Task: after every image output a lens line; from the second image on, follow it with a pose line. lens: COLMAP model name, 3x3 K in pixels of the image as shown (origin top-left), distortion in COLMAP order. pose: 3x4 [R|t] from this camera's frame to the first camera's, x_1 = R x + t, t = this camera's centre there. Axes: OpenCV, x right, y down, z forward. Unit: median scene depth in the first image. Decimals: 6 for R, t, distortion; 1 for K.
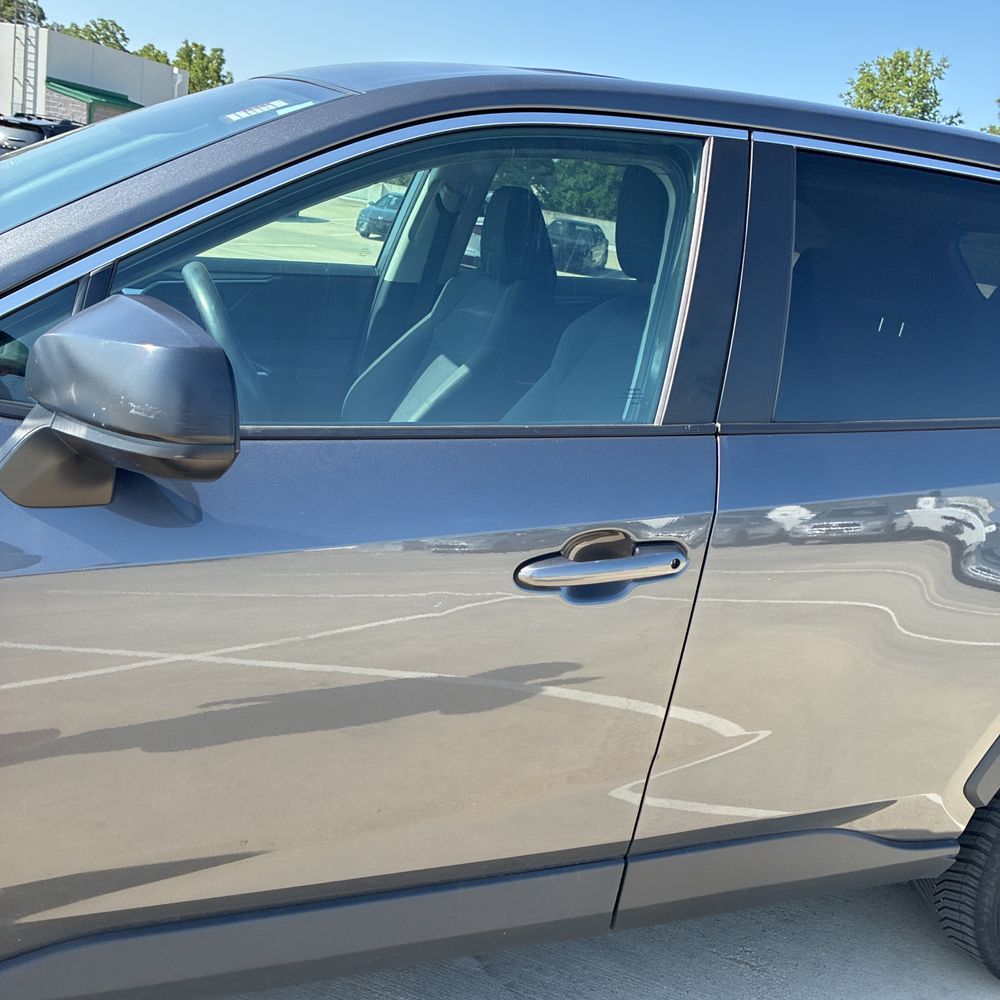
lens RADIAL K [[1006.9, 0, 500.0], [0, 1006.9, 500.0], [0, 0, 1]] dist [0.029729, -0.033777]
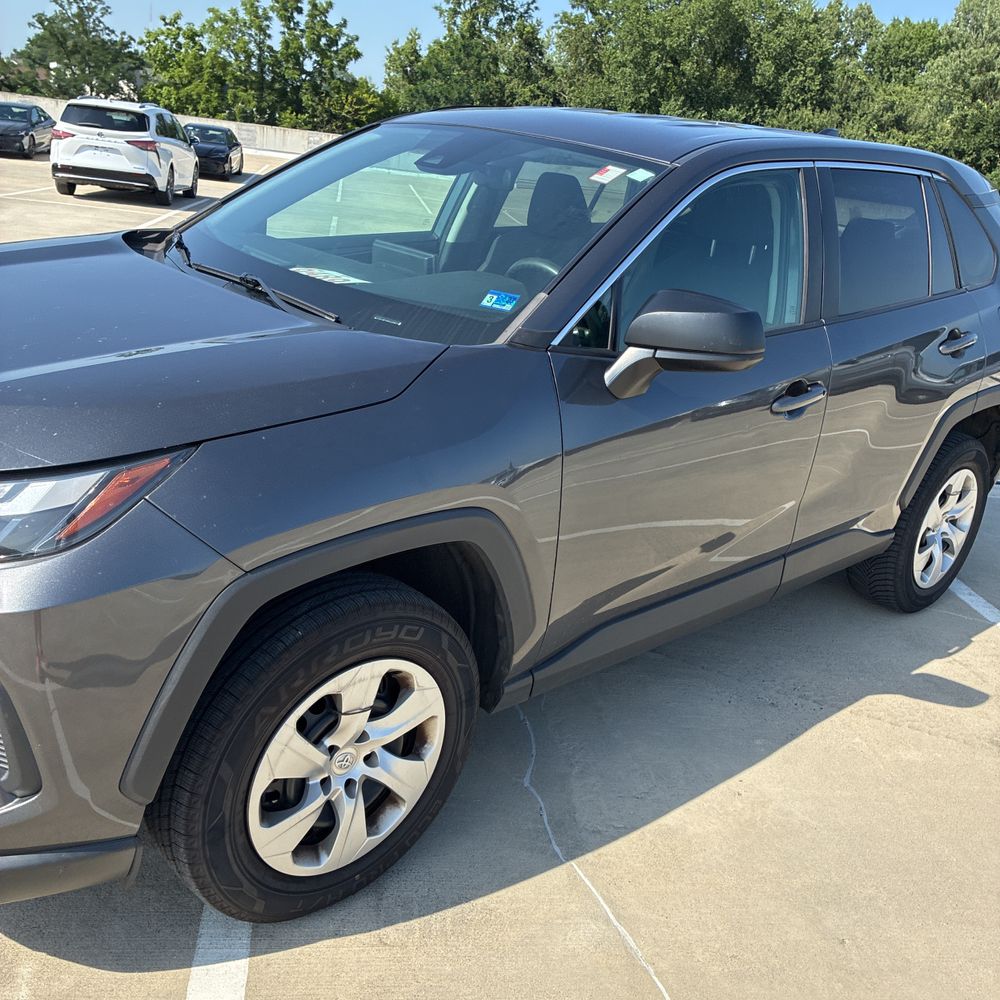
lens RADIAL K [[1006.9, 0, 500.0], [0, 1006.9, 500.0], [0, 0, 1]] dist [0.029729, -0.033777]
pose [[0.926939, -0.171719, 0.333613, -0.559546], [0.138091, 0.982850, 0.122216, -0.030217], [-0.348878, -0.067218, 0.934755, -0.327222]]
